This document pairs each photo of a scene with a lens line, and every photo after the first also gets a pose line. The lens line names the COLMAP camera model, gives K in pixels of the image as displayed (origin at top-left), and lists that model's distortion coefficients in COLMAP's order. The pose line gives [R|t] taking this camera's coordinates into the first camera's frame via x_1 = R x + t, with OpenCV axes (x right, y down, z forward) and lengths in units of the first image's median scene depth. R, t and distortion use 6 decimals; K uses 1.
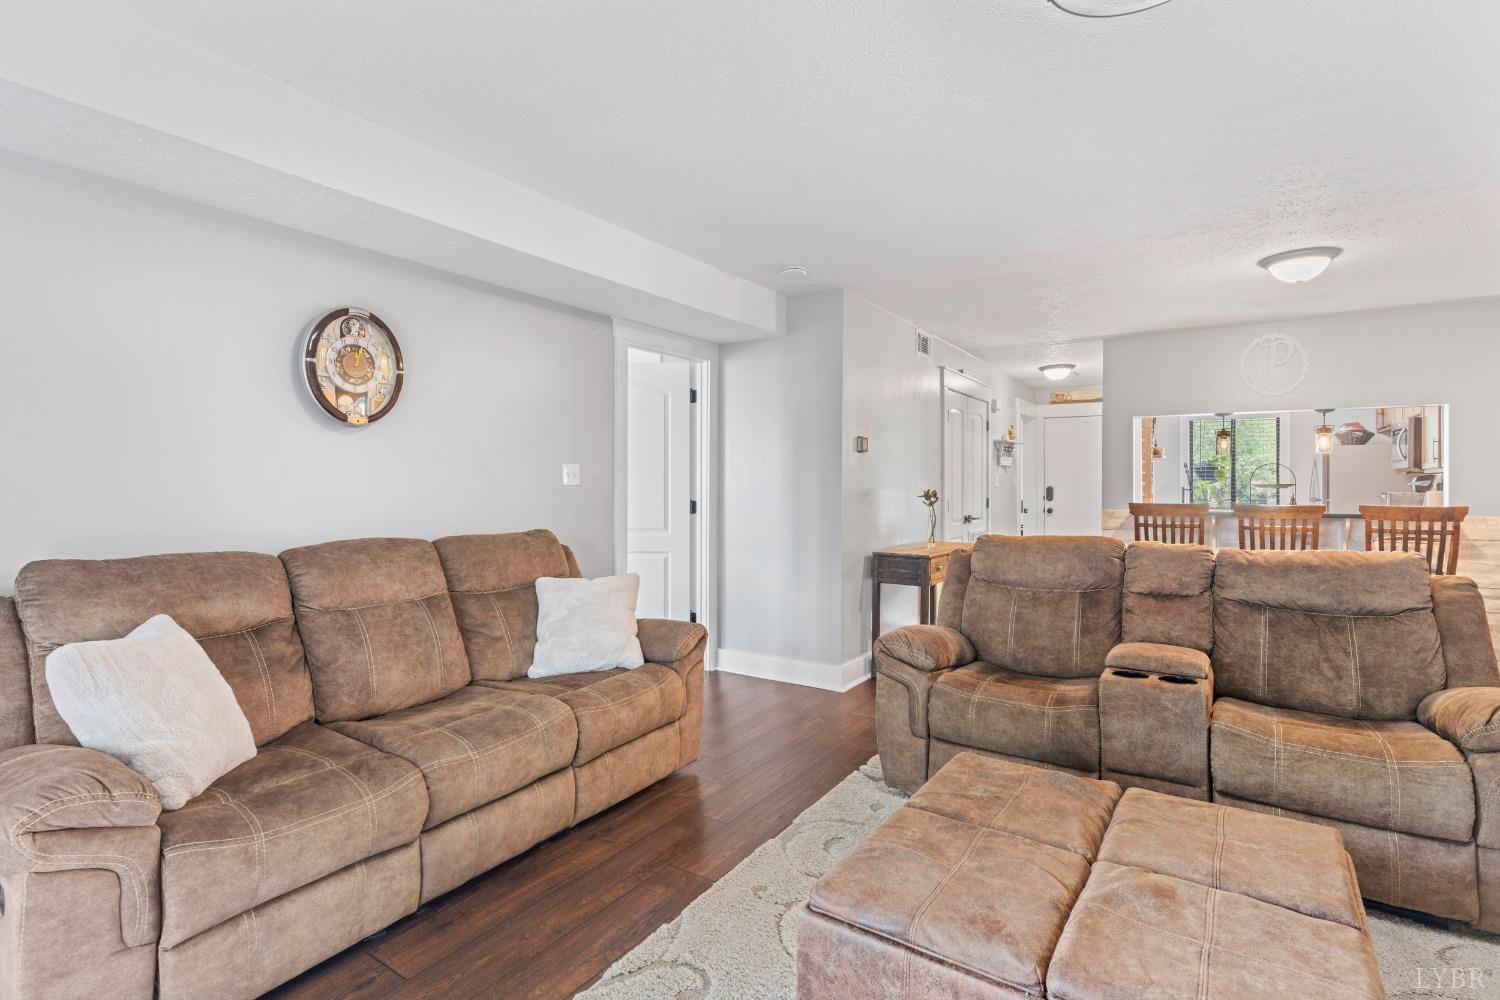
lens RADIAL K [[717.2, 0, 745.3], [0, 717.2, 487.3], [0, 0, 1]] dist [-0.001969, 0.000136]
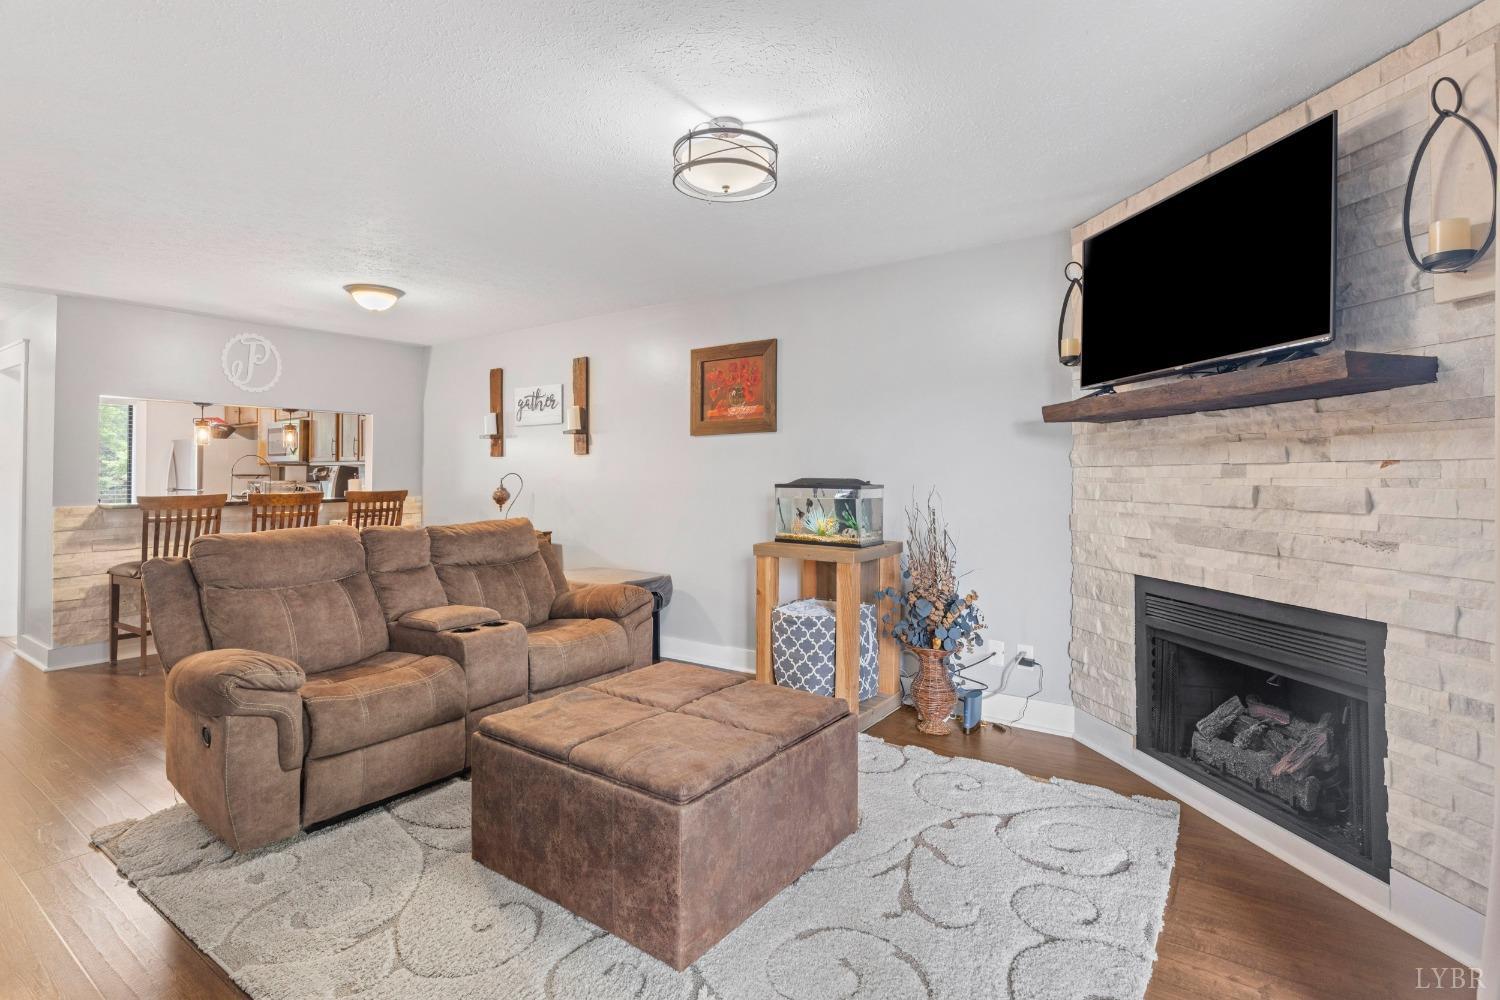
lens RADIAL K [[726.6, 0, 750.6], [0, 726.6, 460.3], [0, 0, 1]] dist [0.003519, 0.000397]
pose [[0.047886, 0.016961, 0.998709, -0.388437], [0.006910, 0.999826, -0.017312, -0.002387], [-0.998829, 0.007730, 0.047760, 0.257480]]
